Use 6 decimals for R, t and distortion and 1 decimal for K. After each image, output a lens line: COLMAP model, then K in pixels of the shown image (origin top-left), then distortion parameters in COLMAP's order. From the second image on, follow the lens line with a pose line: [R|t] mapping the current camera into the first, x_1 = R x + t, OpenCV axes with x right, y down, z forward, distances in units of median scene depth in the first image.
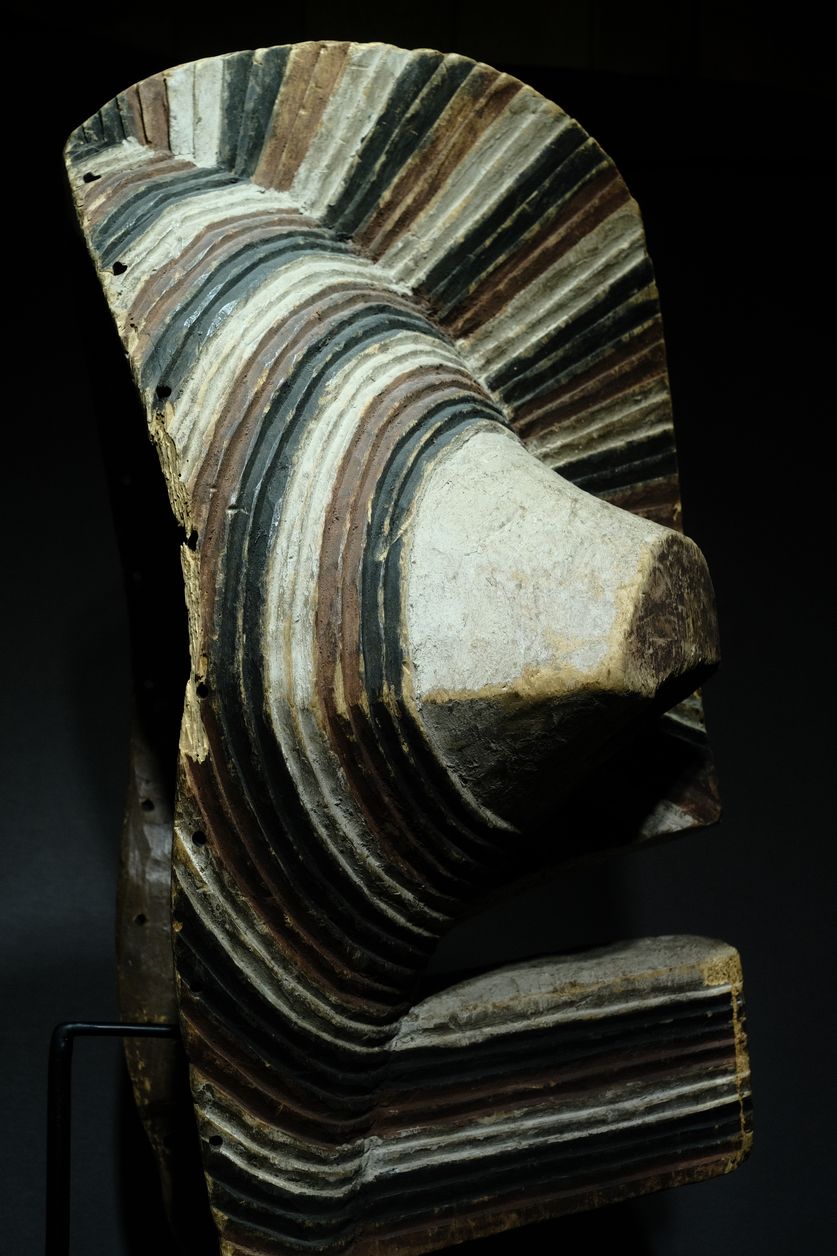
lens RADIAL K [[1581.1, 0, 418.5], [0, 1581.1, 628.0], [0, 0, 1]] dist [-0.054631, 0.003399]
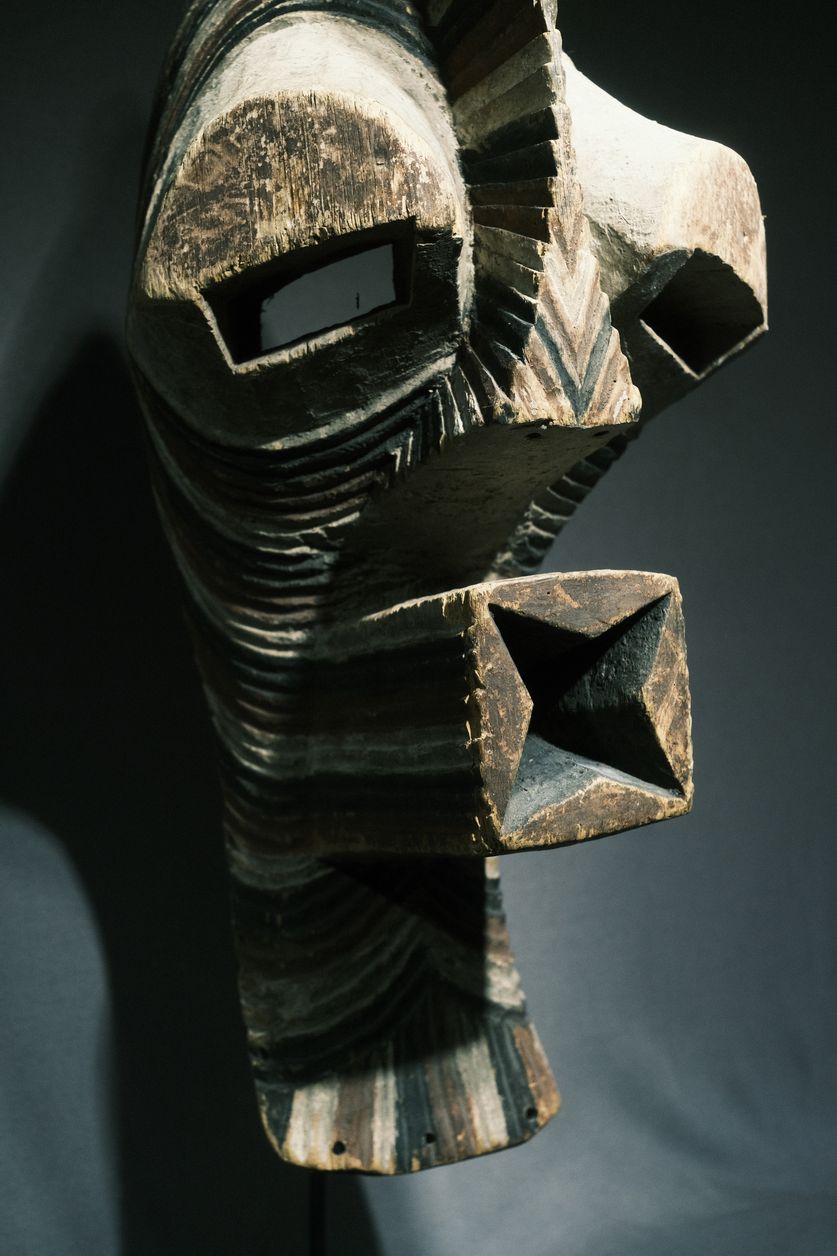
lens RADIAL K [[1581.1, 0, 418.5], [0, 1581.1, 628.0], [0, 0, 1]] dist [-0.054631, 0.003399]
pose [[0.166887, 0.067589, -0.983657, 1.024546], [0.144193, 0.985248, 0.092162, 0.157412], [0.975375, -0.157217, 0.154680, 0.894667]]
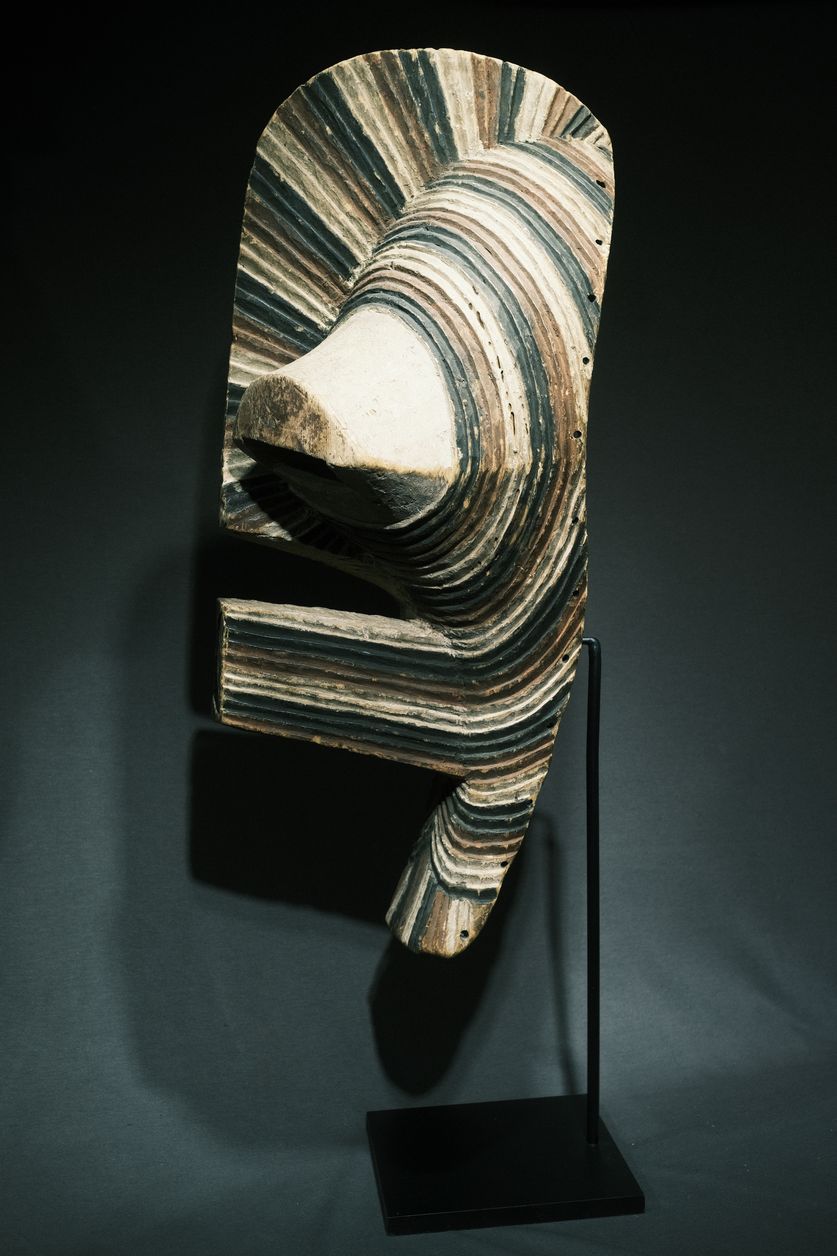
lens RADIAL K [[1537.4, 0, 418.5], [0, 1537.4, 628.0], [0, 0, 1]] dist [-0.108662, 0.459513]
pose [[-0.996729, -0.008972, 0.080323, -0.167460], [-0.013442, 0.998380, -0.055284, 0.348040], [-0.079697, -0.056183, -0.995235, 2.857825]]
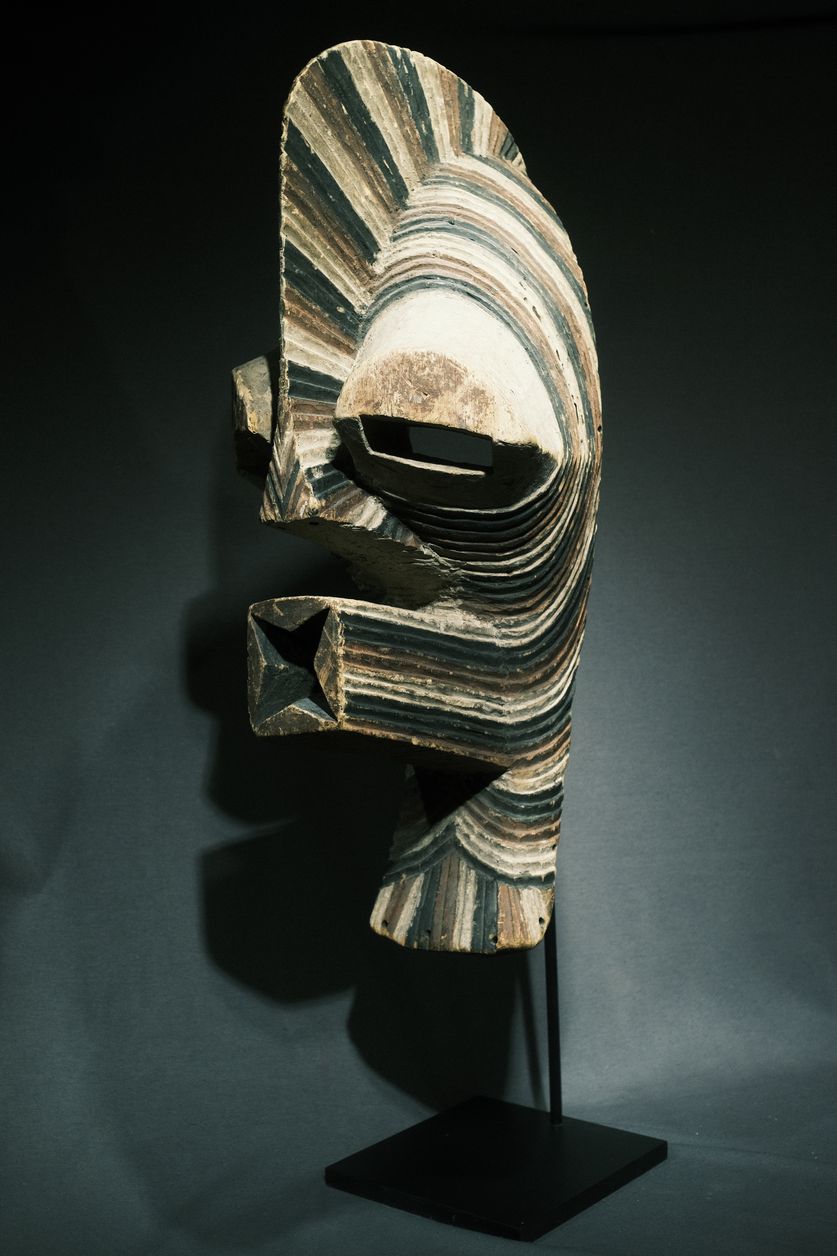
lens RADIAL K [[1537.4, 0, 418.5], [0, 1537.4, 628.0], [0, 0, 1]] dist [-0.108662, 0.459513]
pose [[-0.792406, 0.039175, -0.608735, 1.065139], [0.122213, 0.987897, -0.095513, 0.418056], [0.597626, -0.150080, -0.787603, 2.442375]]
